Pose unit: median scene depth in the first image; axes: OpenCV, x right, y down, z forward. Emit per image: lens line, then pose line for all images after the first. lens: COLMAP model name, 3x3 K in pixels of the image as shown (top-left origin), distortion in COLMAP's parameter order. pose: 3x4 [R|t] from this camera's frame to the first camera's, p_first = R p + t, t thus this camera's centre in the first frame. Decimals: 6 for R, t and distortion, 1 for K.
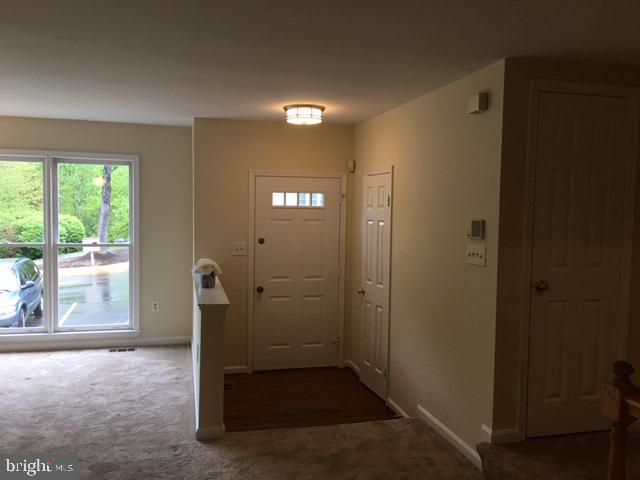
lens RADIAL K [[537.9, 0, 317.0], [0, 537.9, 237.5], [0, 0, 1]] dist [0.085924, -0.113404]
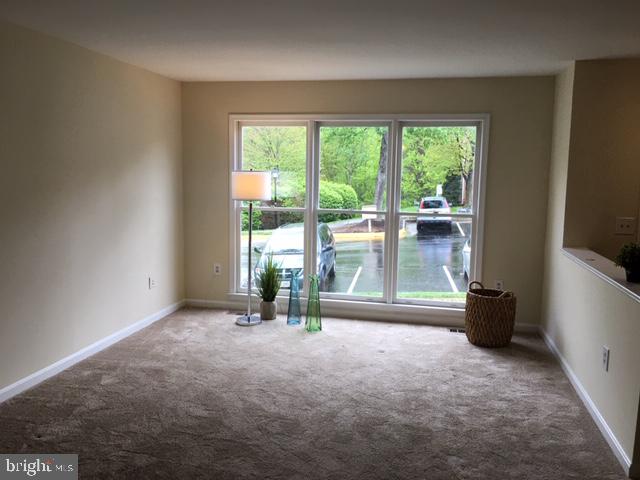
lens RADIAL K [[537.9, 0, 317.0], [0, 537.9, 237.5], [0, 0, 1]] dist [0.085924, -0.113404]
pose [[0.894811, 0.051394, -0.443477, -0.110970], [-0.026589, 0.997723, 0.061976, 0.000437], [0.445652, -0.043665, 0.894141, 0.052975]]
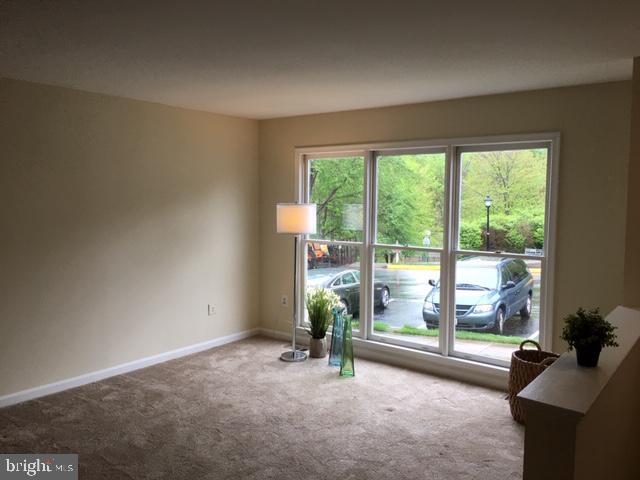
lens RADIAL K [[537.9, 0, 317.0], [0, 537.9, 237.5], [0, 0, 1]] dist [0.085924, -0.113404]
pose [[0.616626, 0.045708, -0.785928, 0.023736], [-0.041317, 0.998816, 0.025672, -0.012530], [0.786171, 0.016642, 0.617785, 0.198117]]
